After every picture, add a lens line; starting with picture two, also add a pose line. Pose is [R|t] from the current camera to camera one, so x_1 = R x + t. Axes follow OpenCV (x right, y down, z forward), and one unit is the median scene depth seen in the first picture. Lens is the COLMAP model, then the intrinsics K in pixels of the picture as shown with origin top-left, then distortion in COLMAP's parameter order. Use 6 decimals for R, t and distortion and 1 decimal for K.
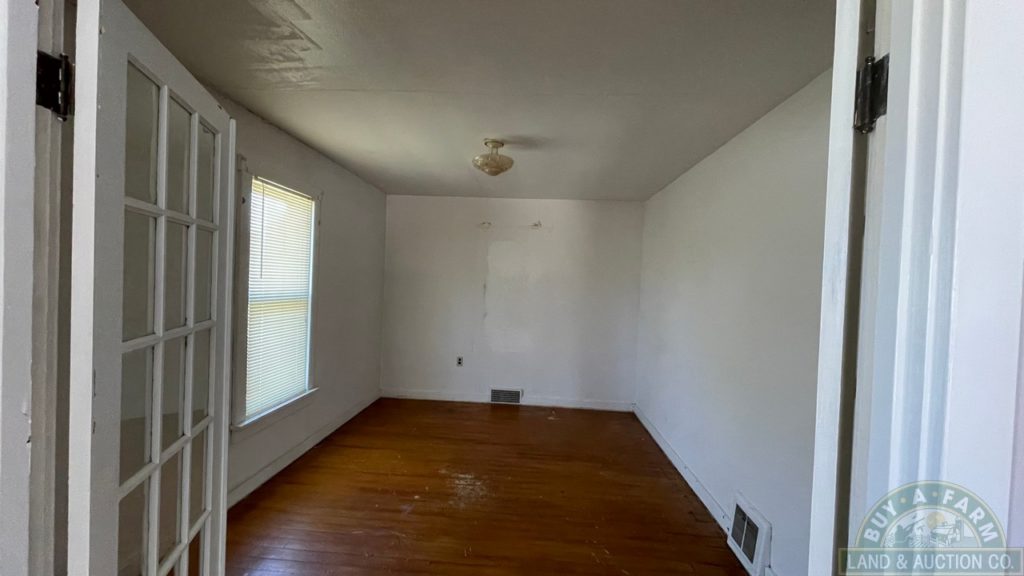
lens RADIAL K [[415.9, 0, 512.0], [0, 415.9, 288.0], [0, 0, 1]] dist [0.001995, 0.000002]
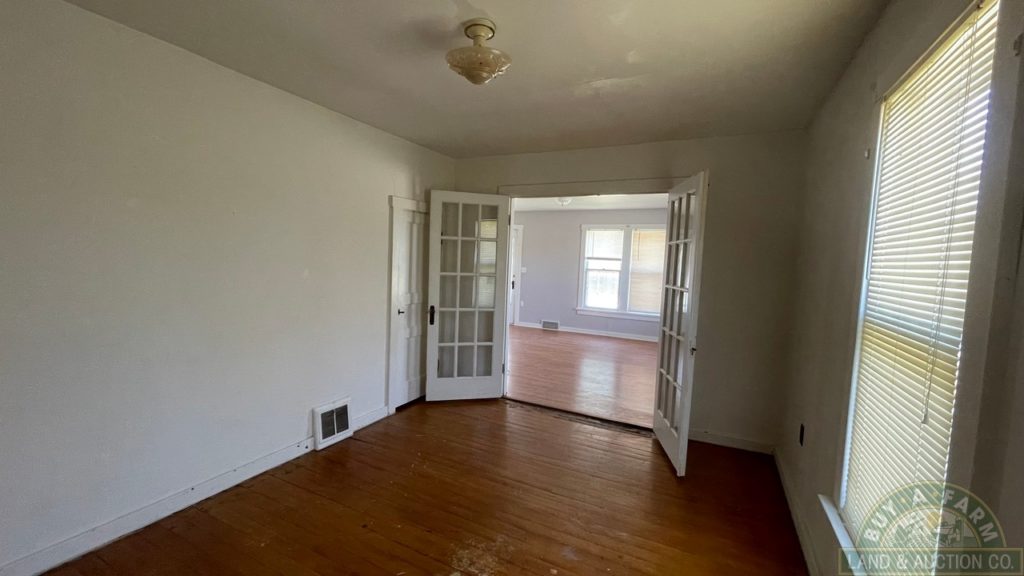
lens RADIAL K [[415.9, 0, 512.0], [0, 415.9, 288.0], [0, 0, 1]] dist [0.001995, 0.000002]
pose [[-0.916156, -0.103840, 0.387138, -0.397752], [-0.066472, 0.991846, 0.108733, -0.040391], [-0.395273, 0.073883, -0.915588, 1.683732]]
